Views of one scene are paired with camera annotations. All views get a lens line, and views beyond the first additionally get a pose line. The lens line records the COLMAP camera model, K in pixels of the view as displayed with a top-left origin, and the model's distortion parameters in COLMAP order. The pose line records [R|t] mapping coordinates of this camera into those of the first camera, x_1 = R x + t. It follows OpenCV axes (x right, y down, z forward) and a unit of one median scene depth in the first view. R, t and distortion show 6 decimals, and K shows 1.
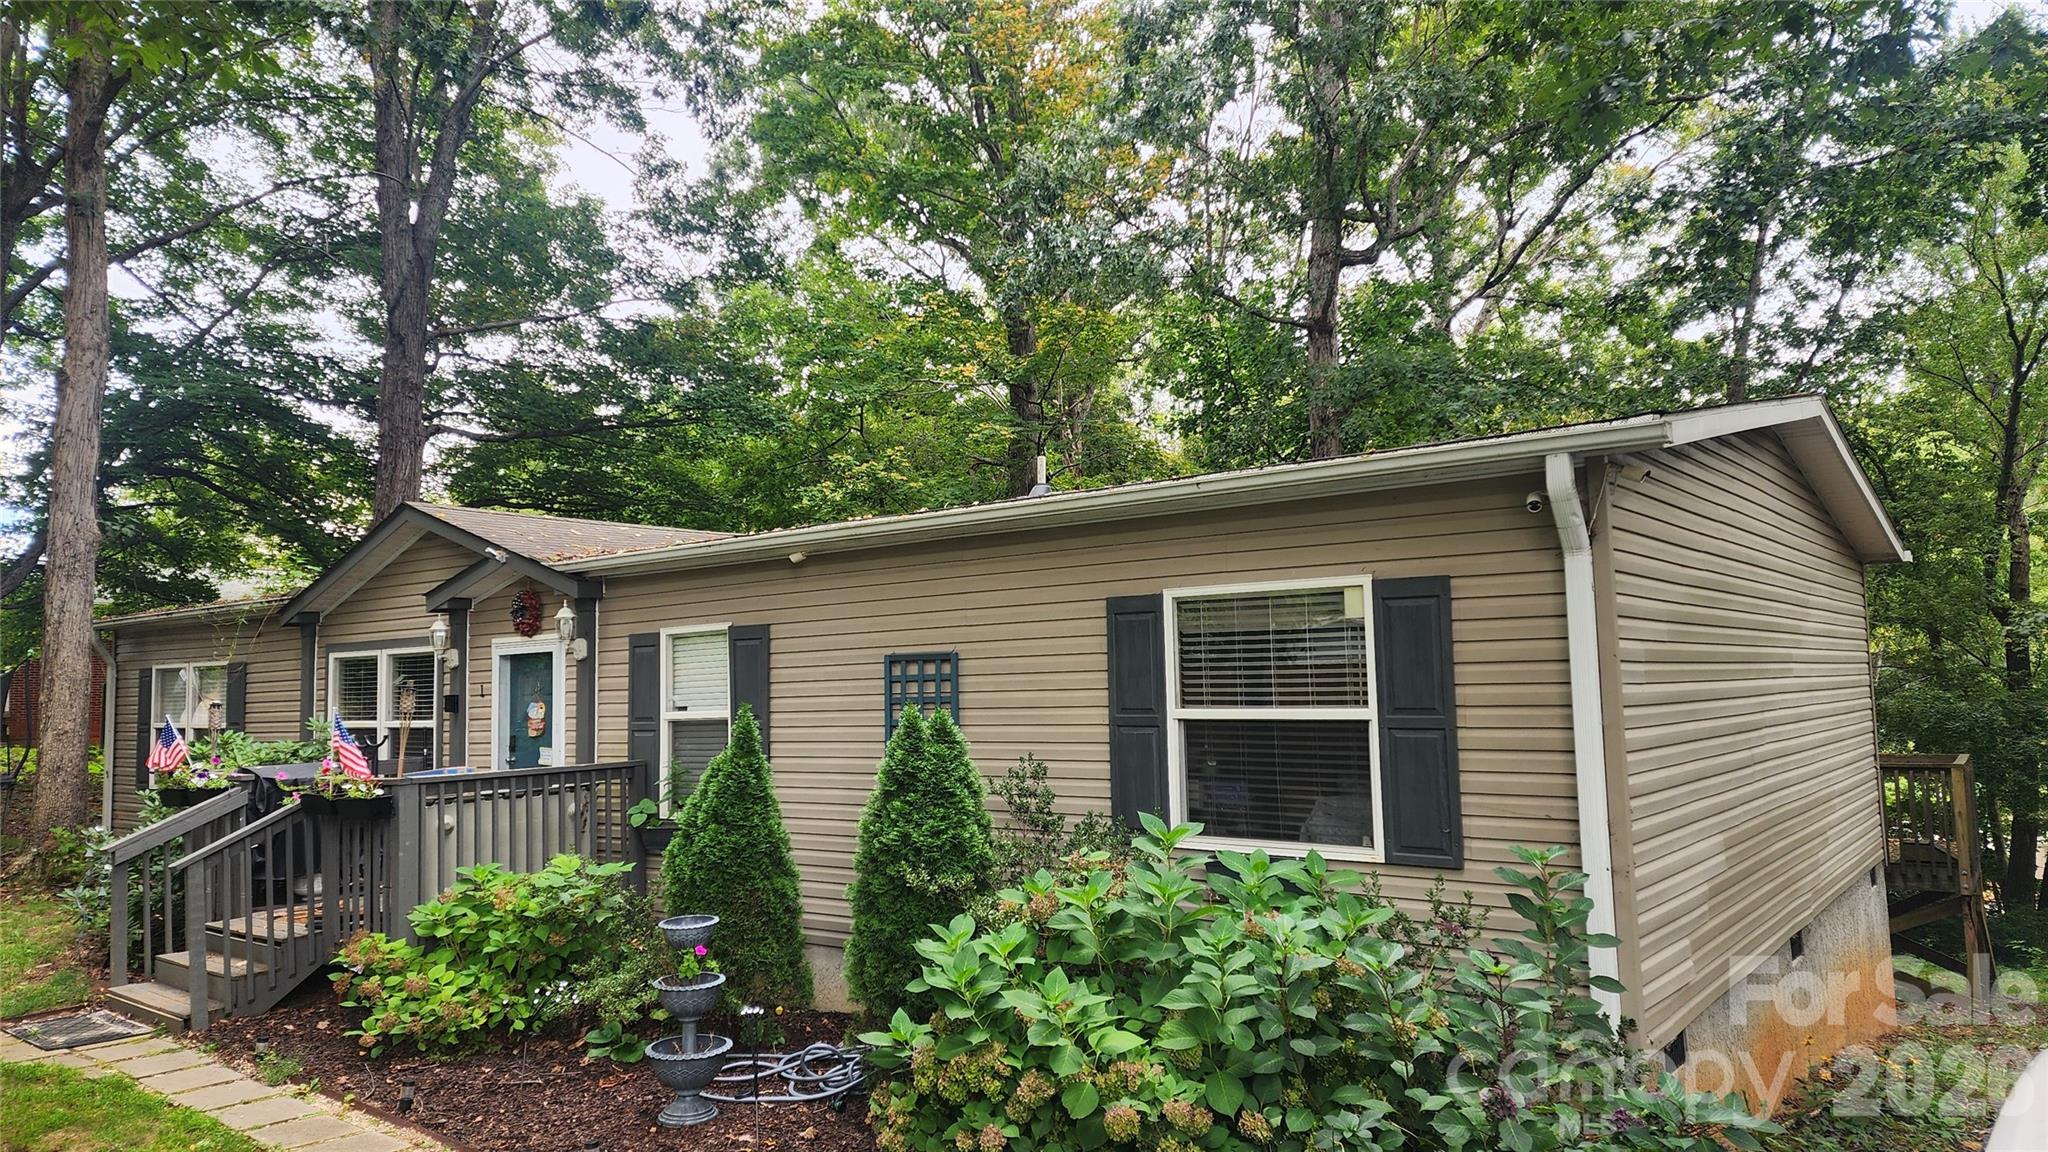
lens RADIAL K [[1357.7, 0, 1011.5], [0, 1357.7, 575.4], [0, 0, 1]] dist [0.087288, -0.072770]
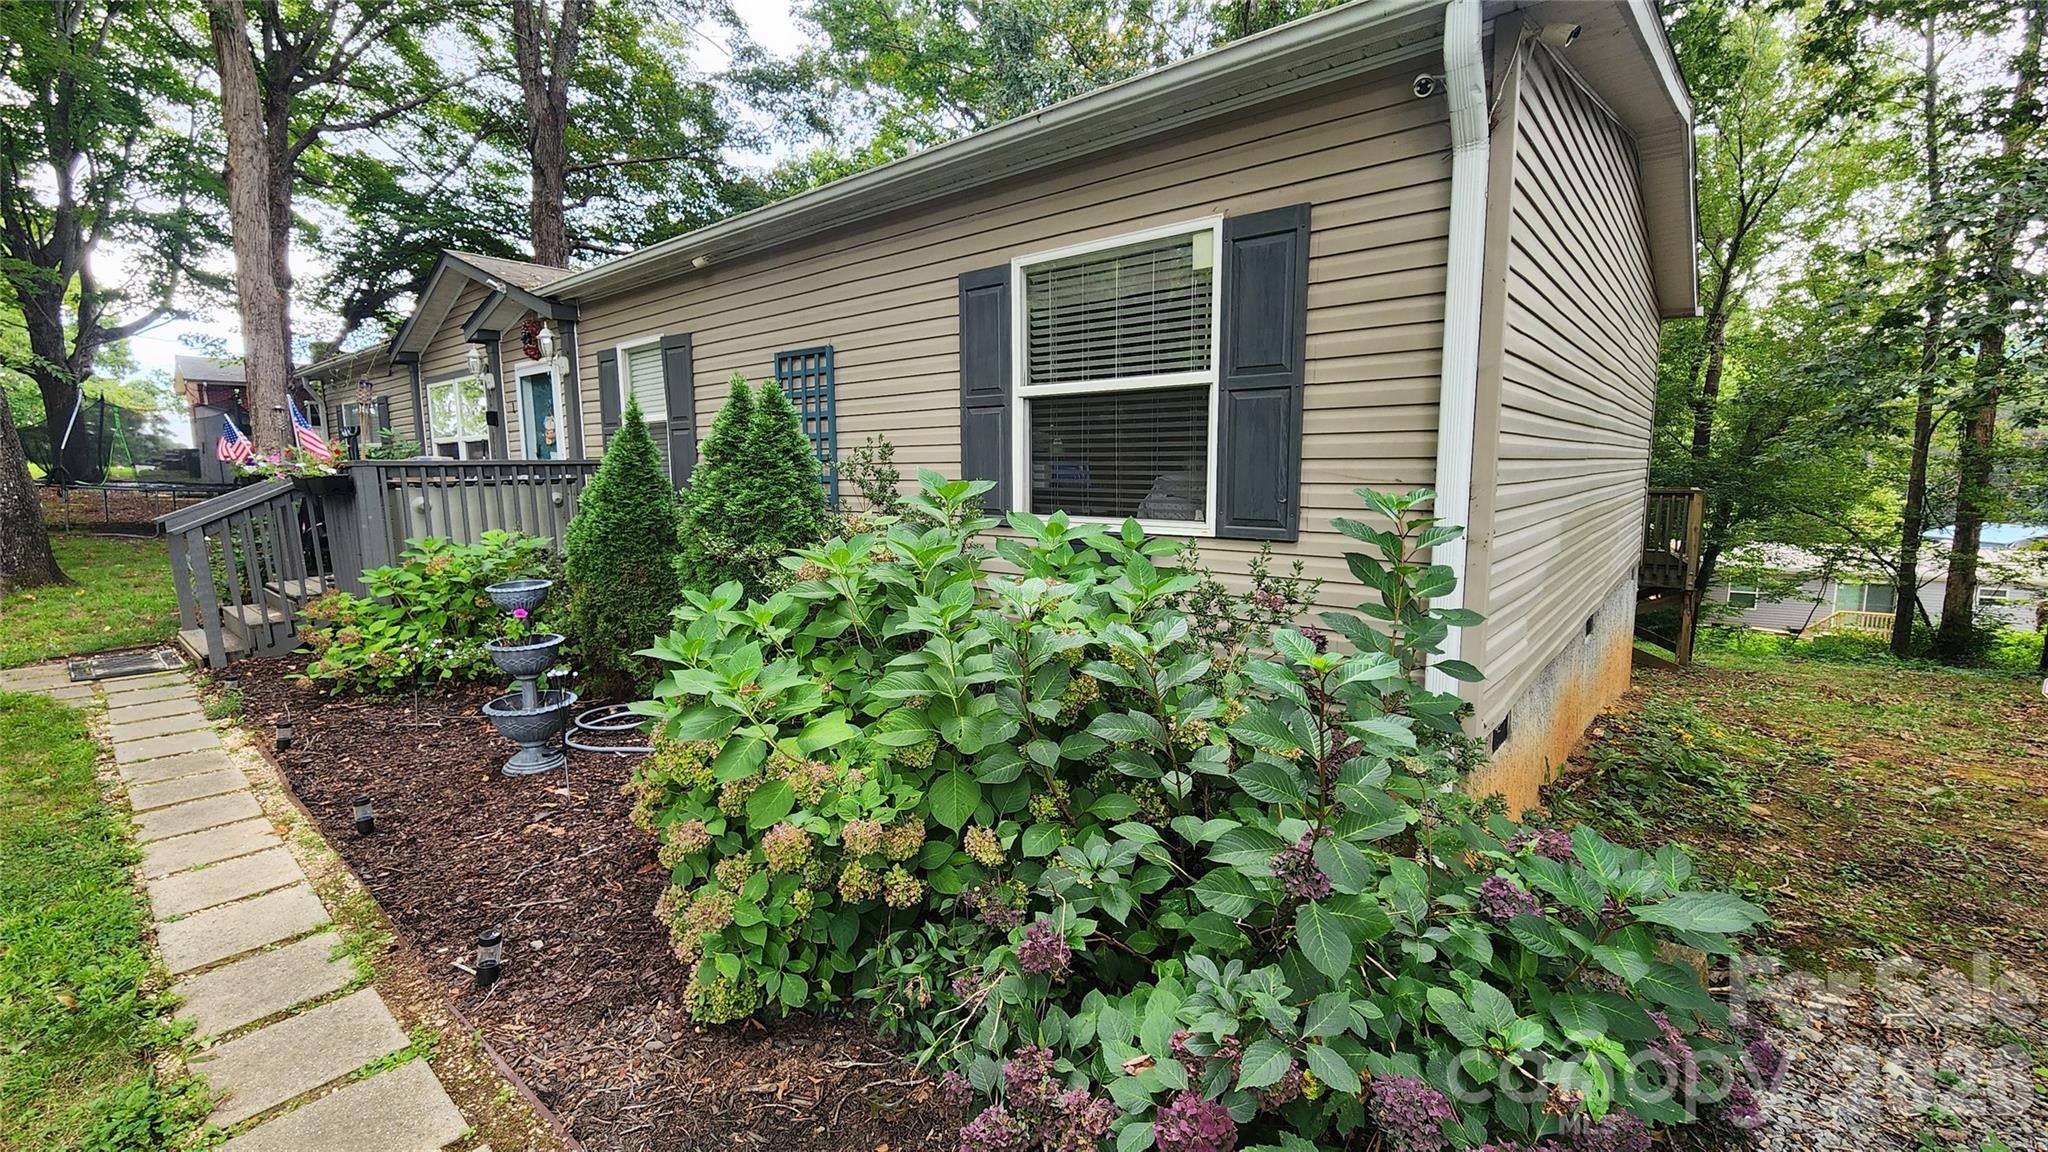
lens RADIAL K [[850.2, 0, 1012.1], [0, 850.2, 572.0], [0, 0, 1]] dist [0.003699, -0.000712]
pose [[0.999482, 0.017825, -0.026789, 0.133232], [-0.011904, 0.978307, 0.206820, 0.101762], [0.029894, -0.206394, 0.978012, 0.375997]]
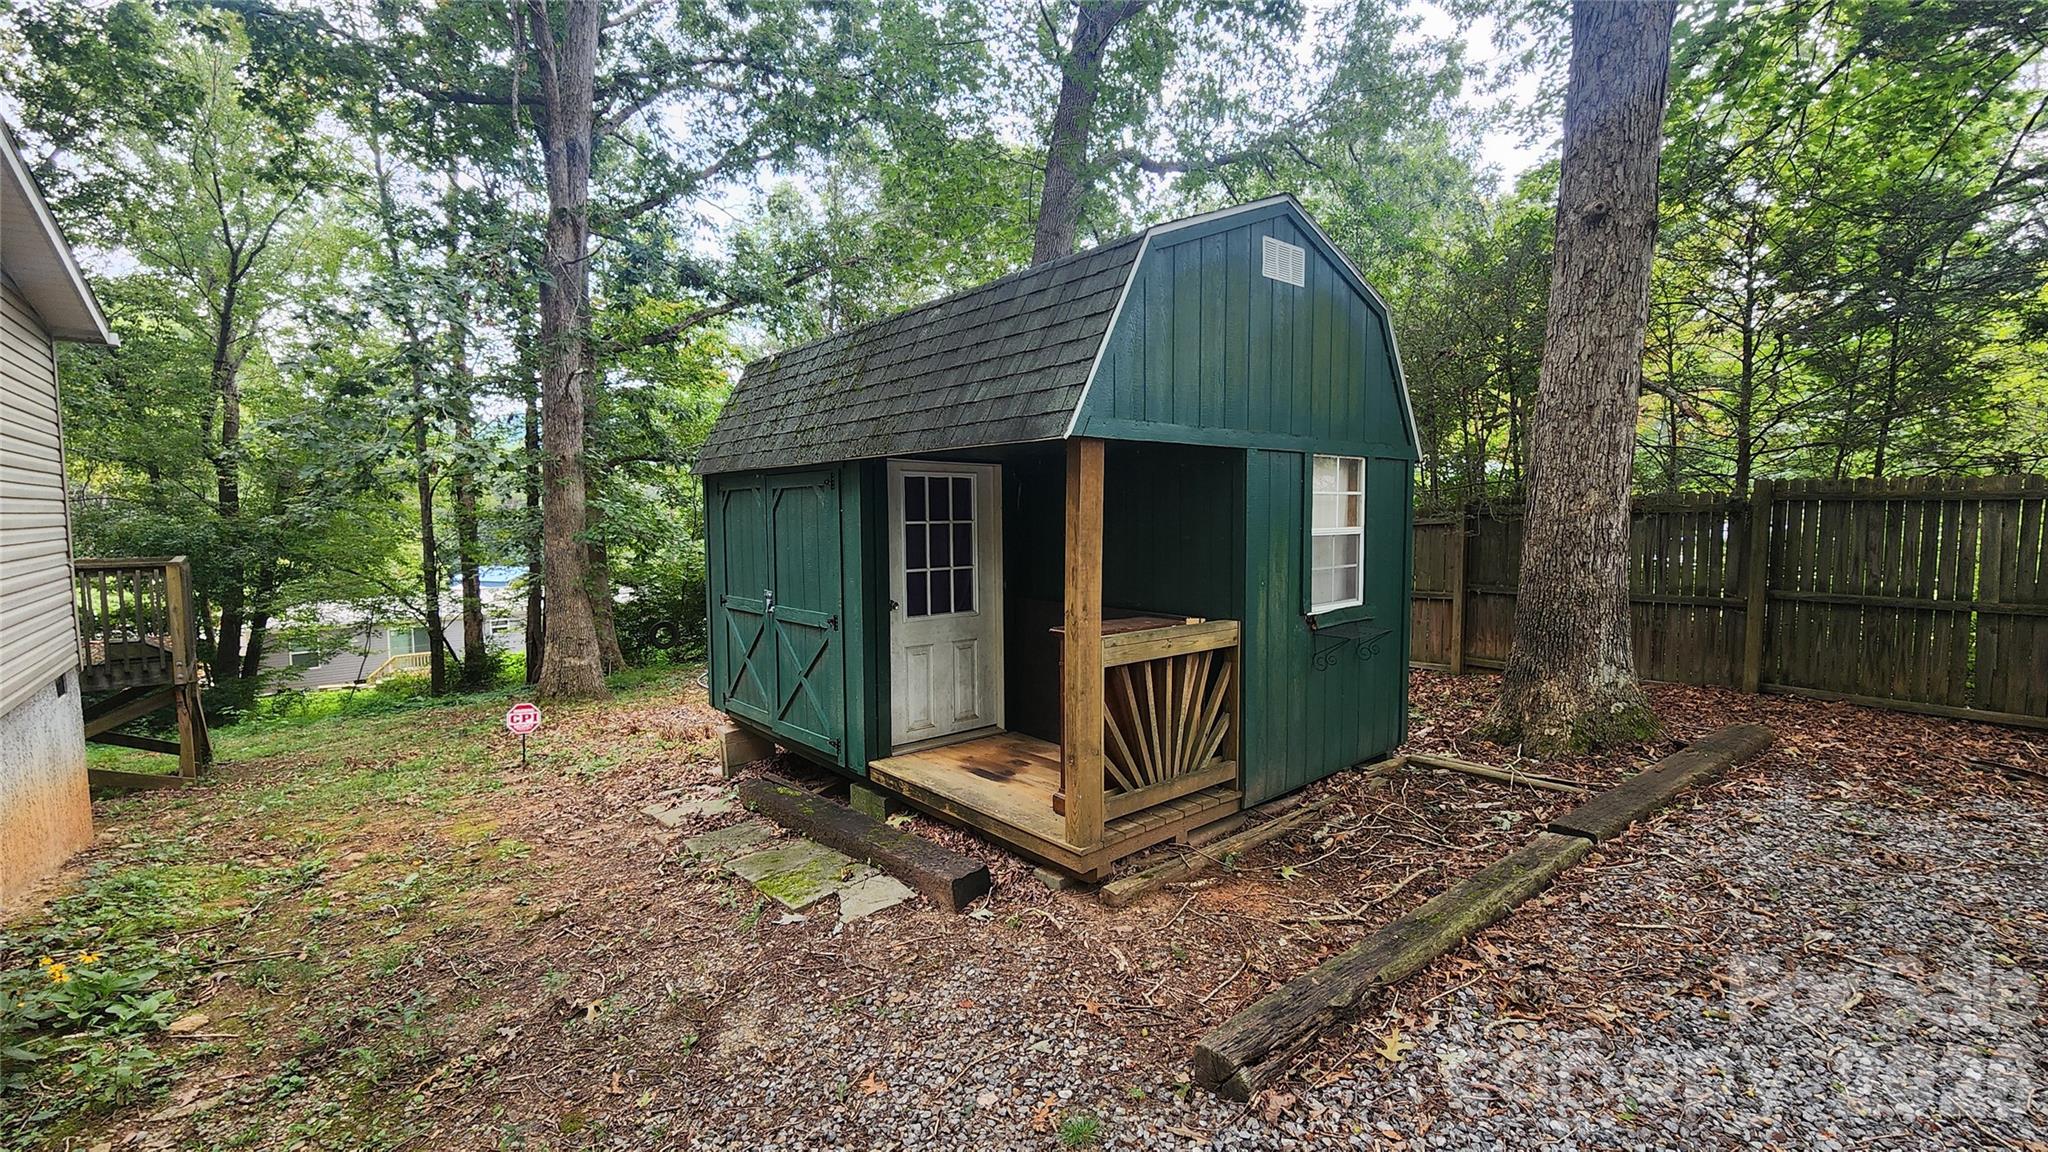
lens RADIAL K [[850.2, 0, 1021.0], [0, 850.2, 572.5], [0, 0, 1]] dist [0.003699, -0.000712]
pose [[0.194050, -0.049783, 0.979728, 0.327329], [-0.080351, 0.994549, 0.066451, 0.092323], [-0.977695, -0.091617, 0.188992, 0.477278]]
